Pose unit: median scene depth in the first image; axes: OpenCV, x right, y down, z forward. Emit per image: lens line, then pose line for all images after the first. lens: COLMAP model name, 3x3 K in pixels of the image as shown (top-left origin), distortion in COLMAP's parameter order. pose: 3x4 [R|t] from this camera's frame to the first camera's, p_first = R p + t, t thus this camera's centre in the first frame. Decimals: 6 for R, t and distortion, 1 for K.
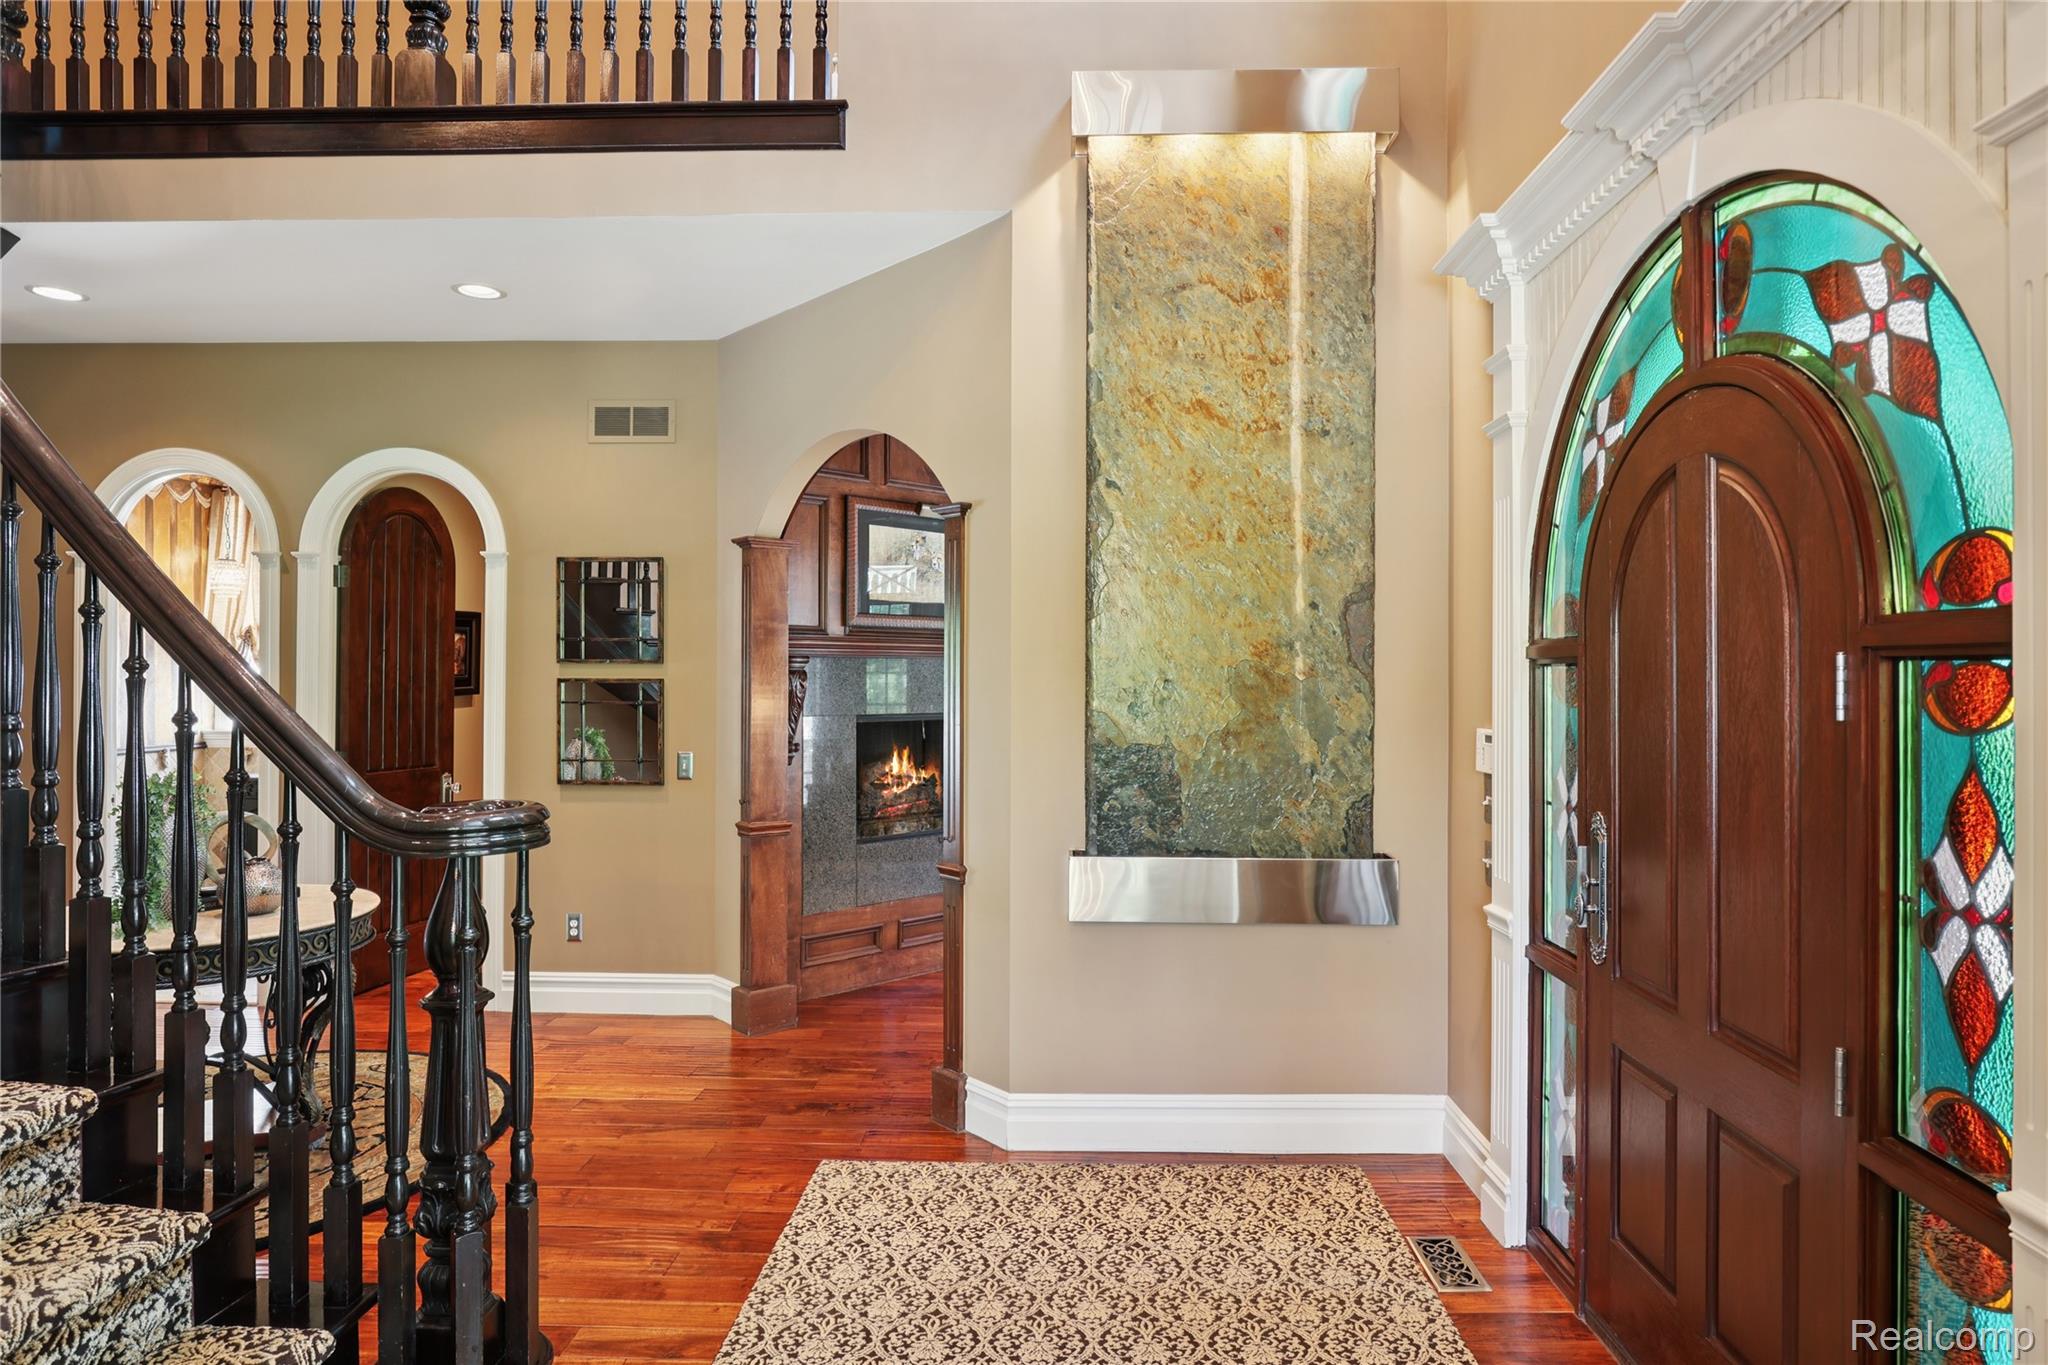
lens RADIAL K [[1124.8, 0, 1032.6], [0, 1124.8, 681.5], [0, 0, 1]] dist [-0.019039, 0.002665]
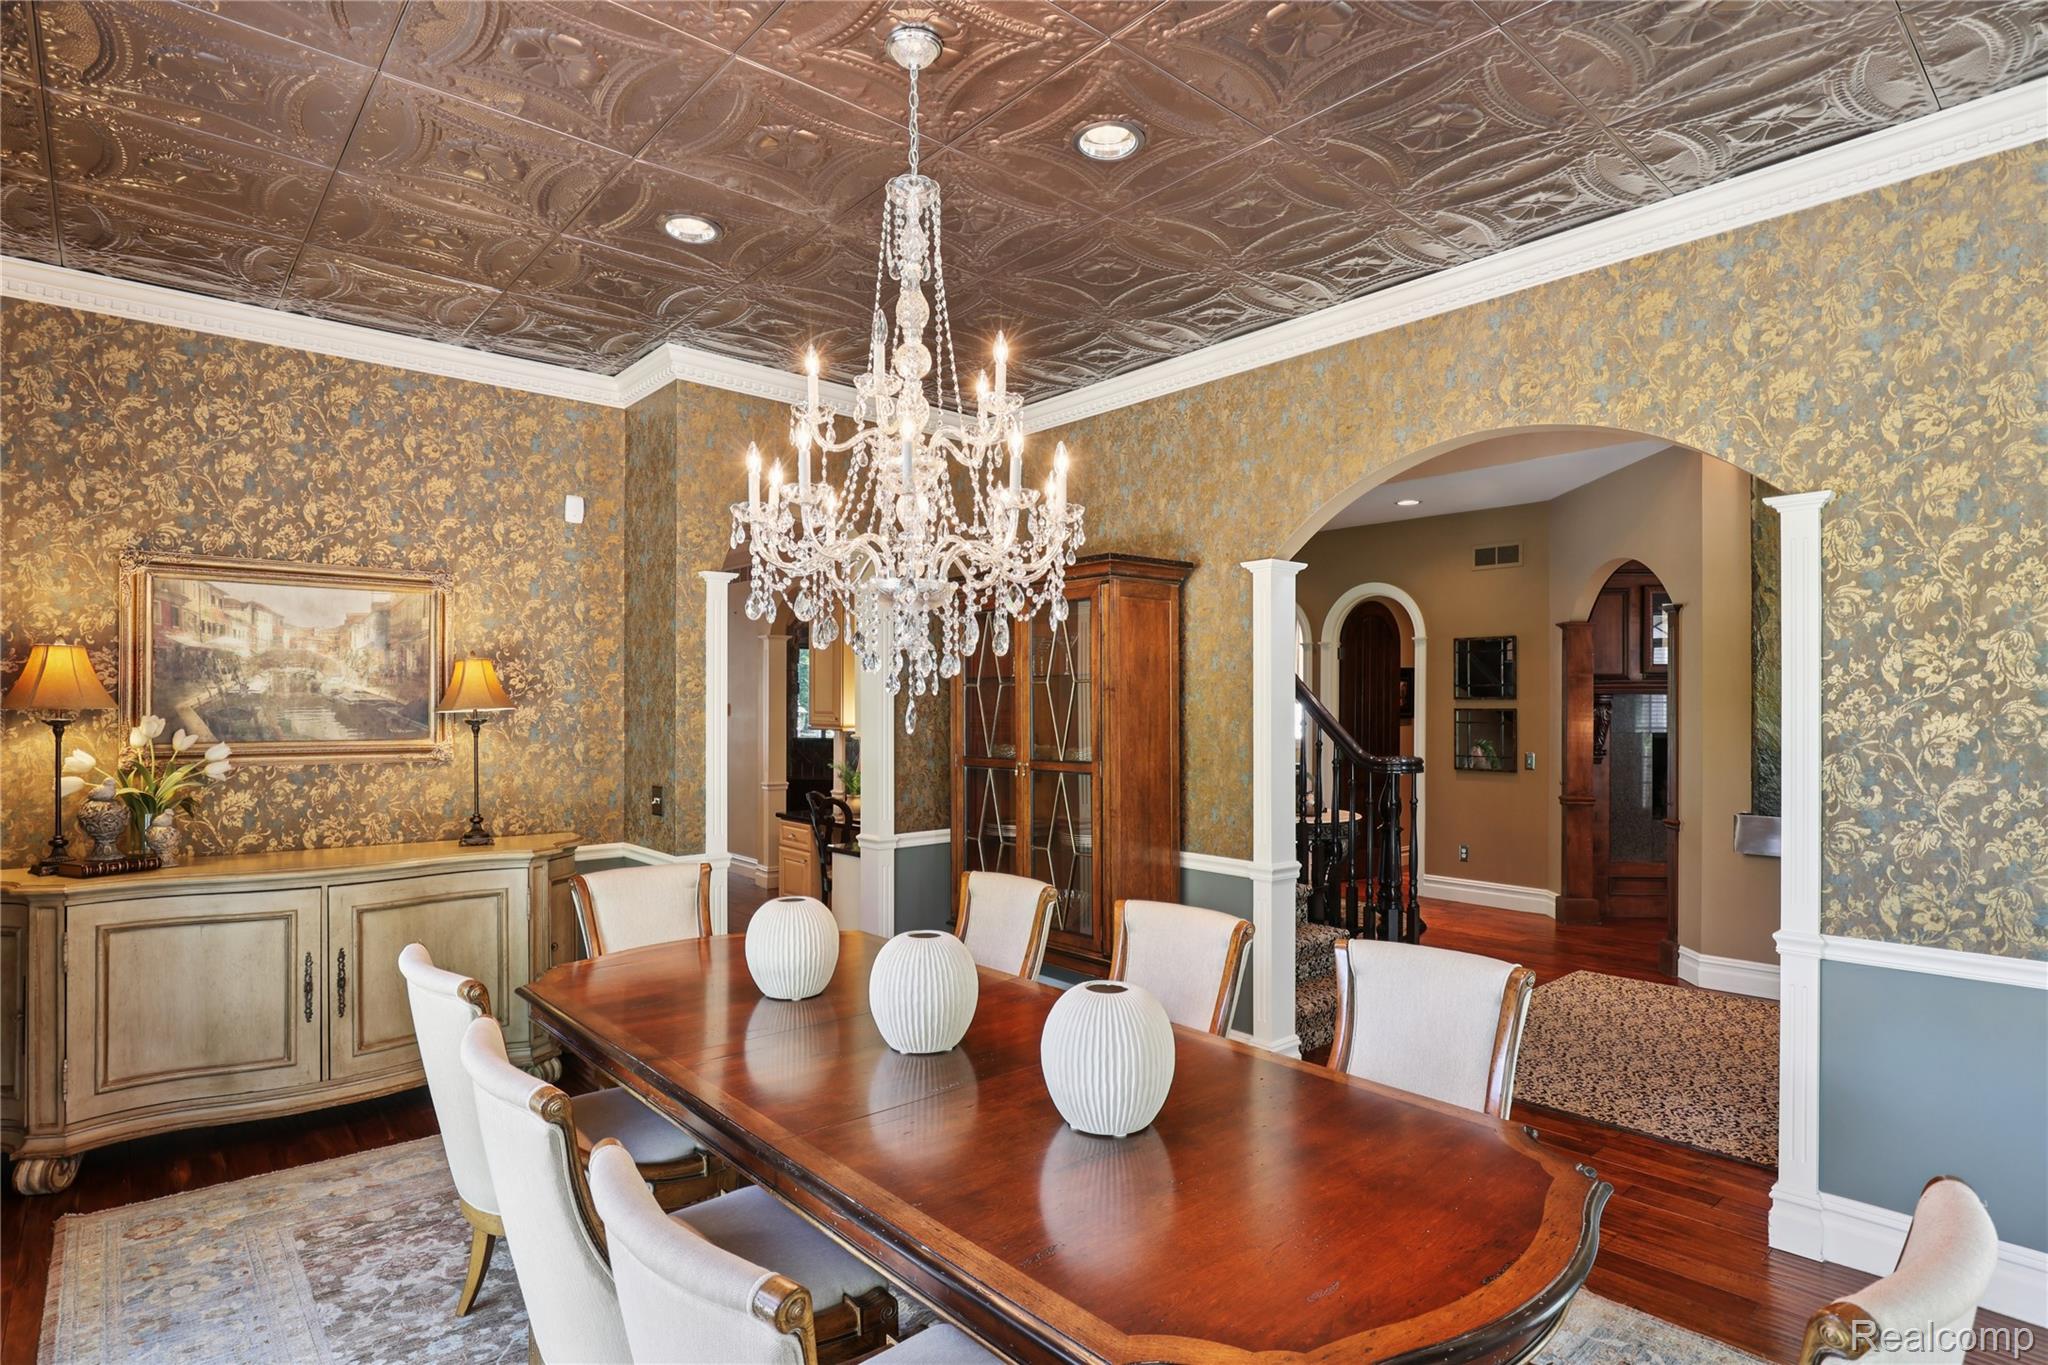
lens RADIAL K [[1089.4, 0, 1025.9], [0, 1089.4, 700.6], [0, 0, 1]] dist [-0.004409, -0.000547]
pose [[0.680275, -0.006909, -0.732924, 0.365218], [0.002070, 0.999970, -0.007505, -0.003493], [0.732954, 0.003588, 0.680269, -0.641557]]
